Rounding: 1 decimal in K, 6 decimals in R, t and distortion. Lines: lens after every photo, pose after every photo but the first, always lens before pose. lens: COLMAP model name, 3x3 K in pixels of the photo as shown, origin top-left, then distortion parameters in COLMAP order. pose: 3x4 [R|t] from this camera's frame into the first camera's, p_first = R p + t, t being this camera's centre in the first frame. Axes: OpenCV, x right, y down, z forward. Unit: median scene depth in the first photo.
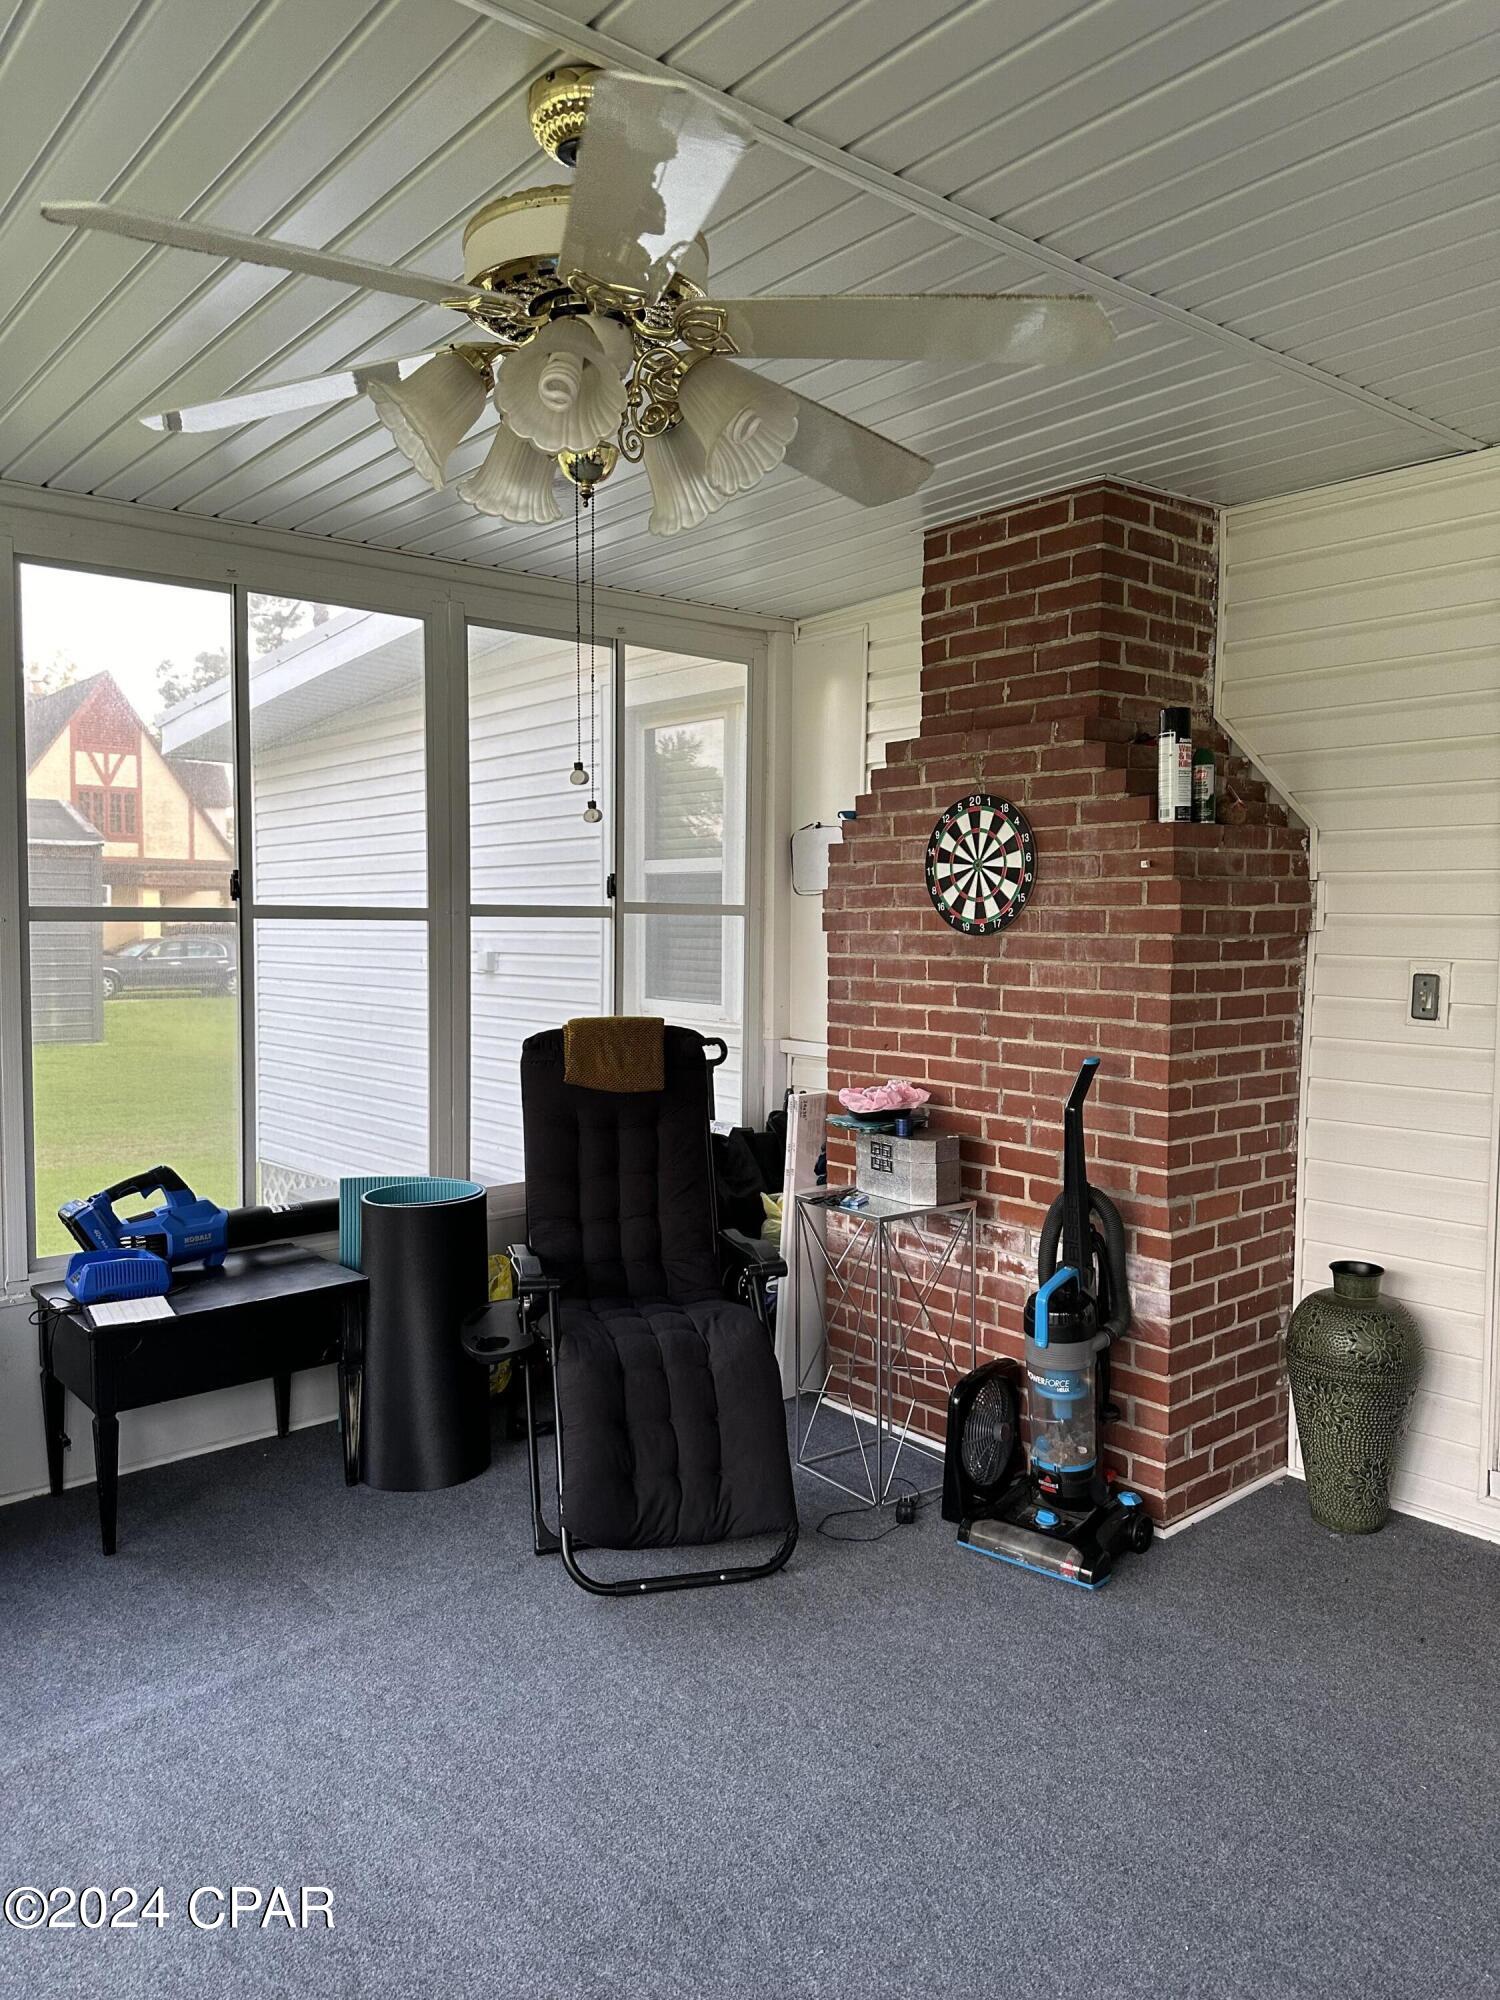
lens RADIAL K [[1406.2, 0, 751.5], [0, 1406.2, 989.4], [0, 0, 1]] dist [0.192183, -0.418961]
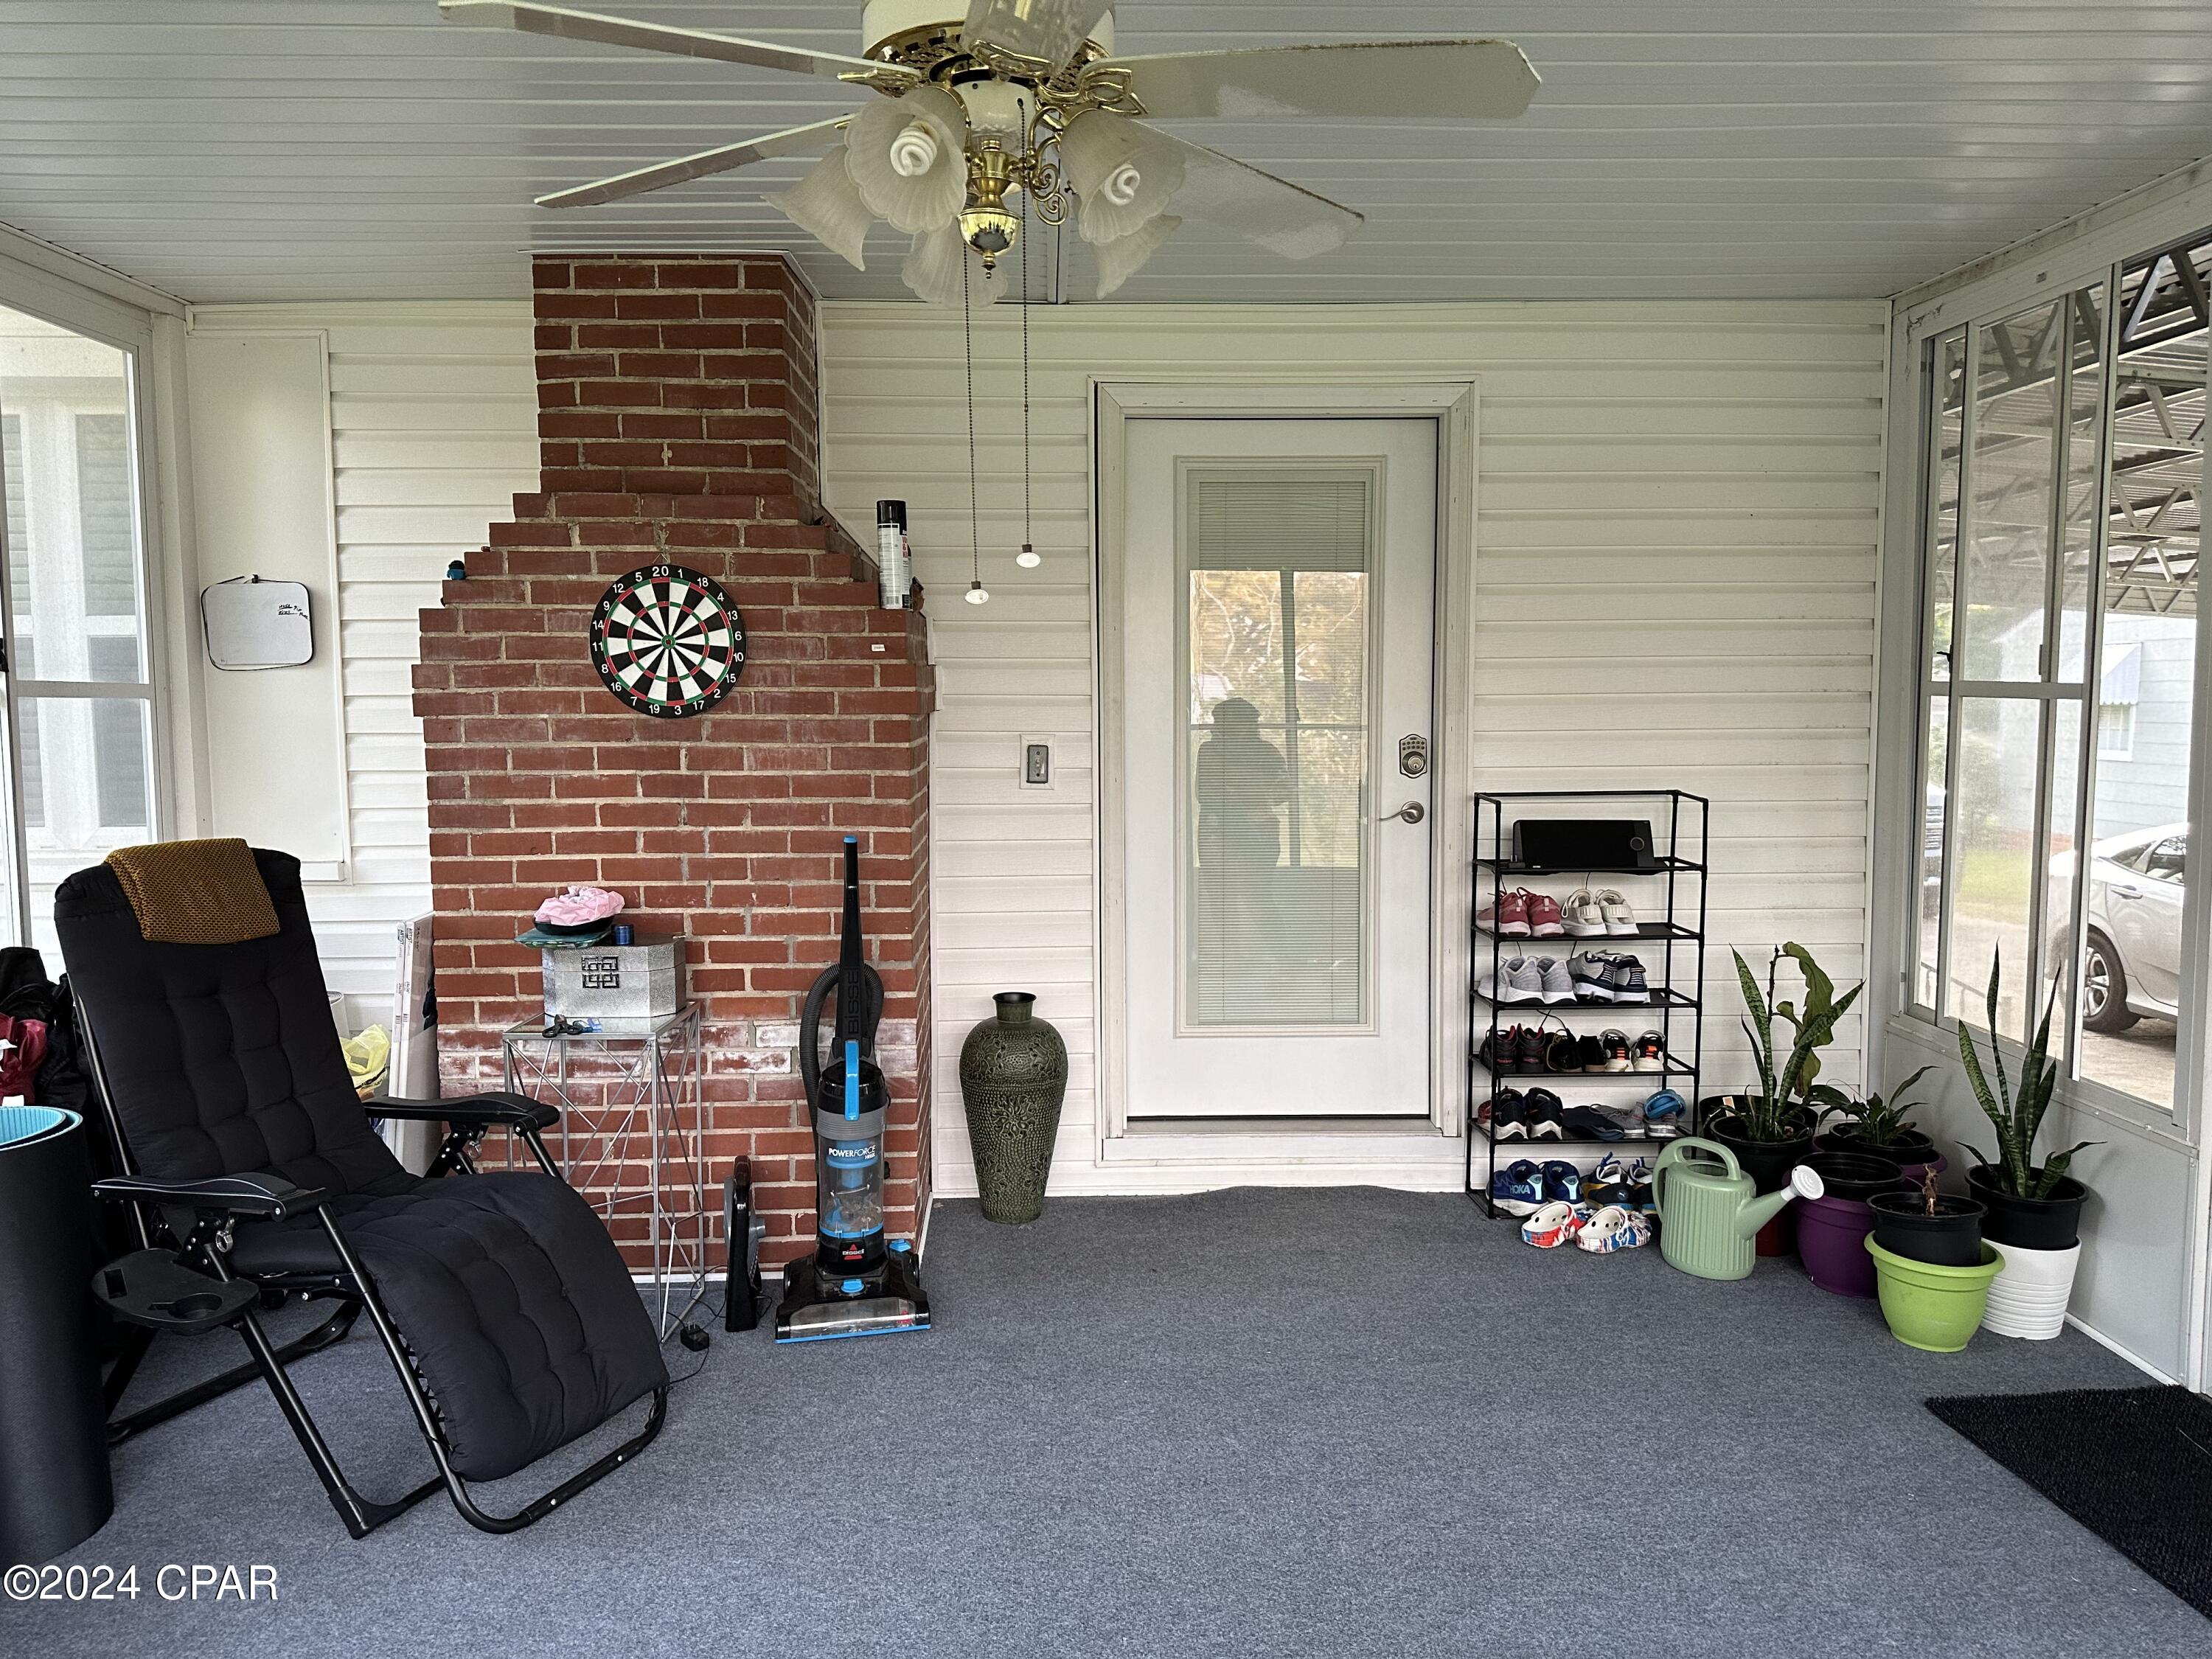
lens RADIAL K [[1555.2, 0, 1116.8], [0, 1555.2, 824.5], [0, 0, 1]] dist [0.192183, -0.418961]
pose [[0.606940, -0.073132, 0.791376, -0.488498], [0.047404, 0.997316, 0.055807, -0.012841], [-0.793332, 0.003643, 0.608778, 0.144658]]
